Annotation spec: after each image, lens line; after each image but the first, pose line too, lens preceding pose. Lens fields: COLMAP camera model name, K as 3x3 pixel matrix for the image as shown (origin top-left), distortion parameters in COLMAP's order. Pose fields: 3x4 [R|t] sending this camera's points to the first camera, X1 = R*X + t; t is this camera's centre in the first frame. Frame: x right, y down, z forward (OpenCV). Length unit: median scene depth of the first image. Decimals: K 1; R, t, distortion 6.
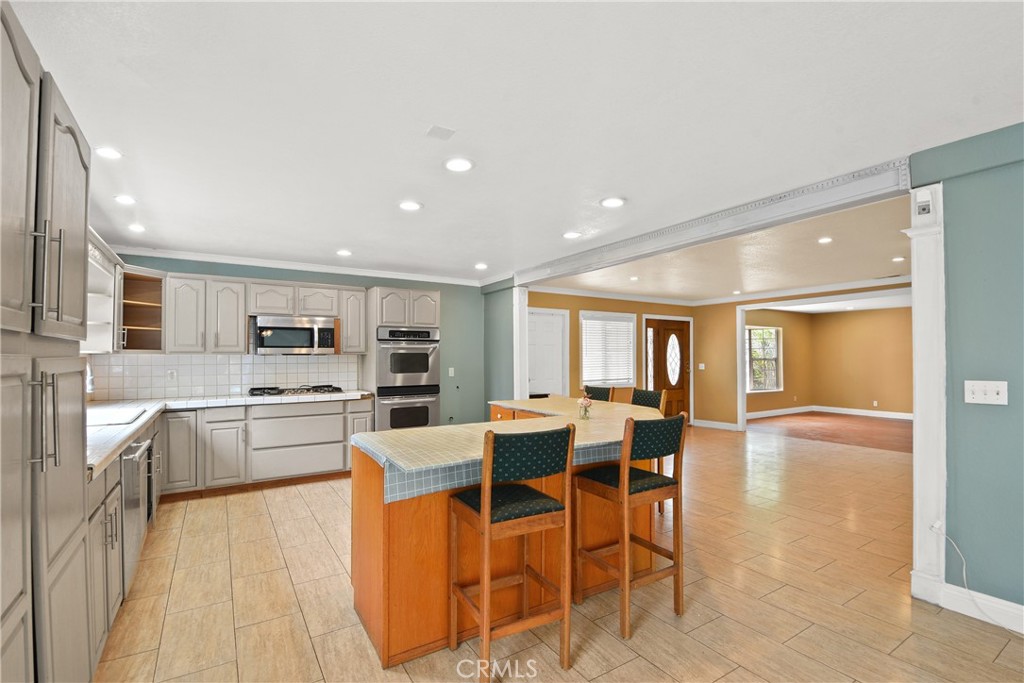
lens RADIAL K [[465.6, 0, 513.4], [0, 465.6, 354.6], [0, 0, 1]] dist [-0.002469, -0.002826]
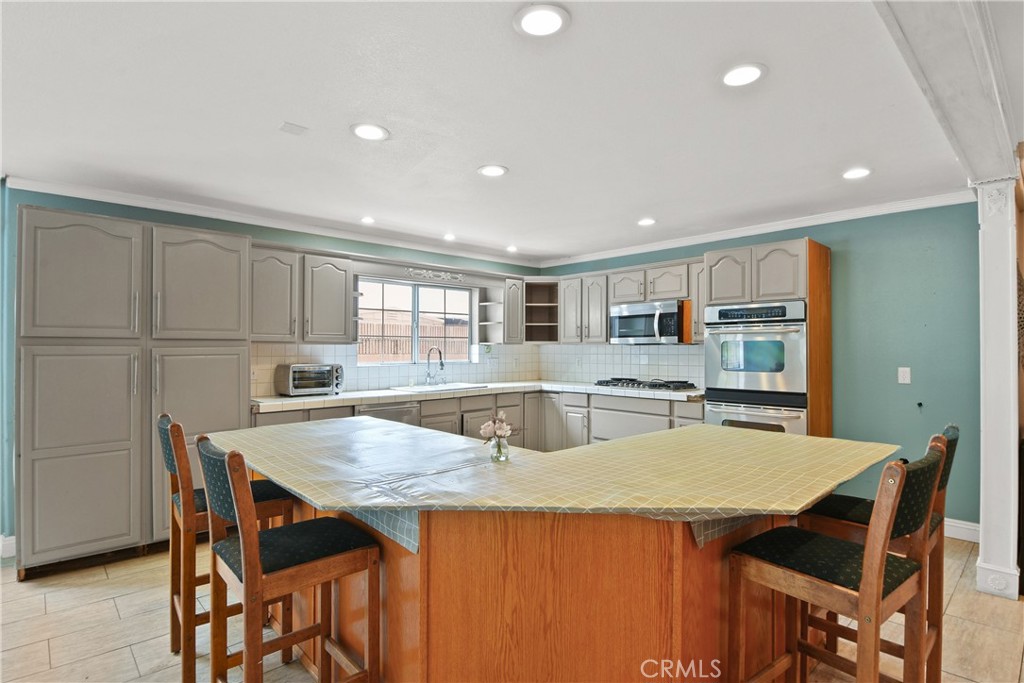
lens RADIAL K [[505.4, 0, 501.9], [0, 505.4, 338.2], [0, 0, 1]] dist [-0.056325, 0.002073]
pose [[0.146977, -0.020168, -0.988934, 0.451136], [-0.001206, 0.999788, -0.020568, 0.007816], [0.989139, 0.004216, 0.146922, 0.563965]]
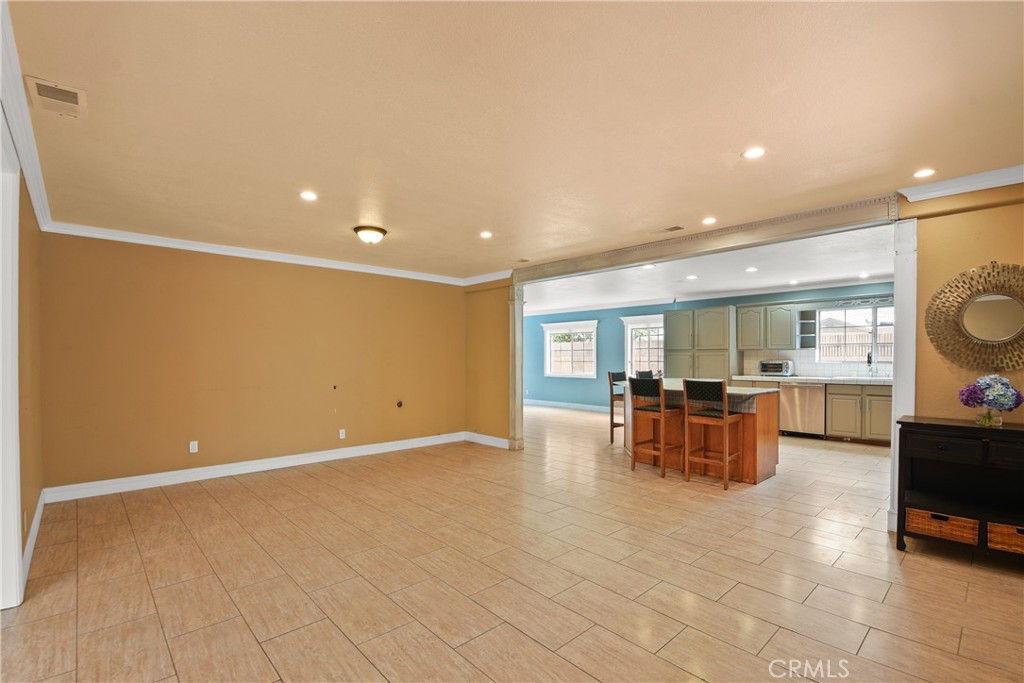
lens RADIAL K [[465.6, 0, 511.9], [0, 465.6, 357.6], [0, 0, 1]] dist [-0.002469, -0.002826]
pose [[-0.988491, 0.004587, -0.151213, 0.667446], [0.003938, 0.999982, 0.004594, 0.015988], [0.151231, 0.003945, -0.988491, 1.739933]]
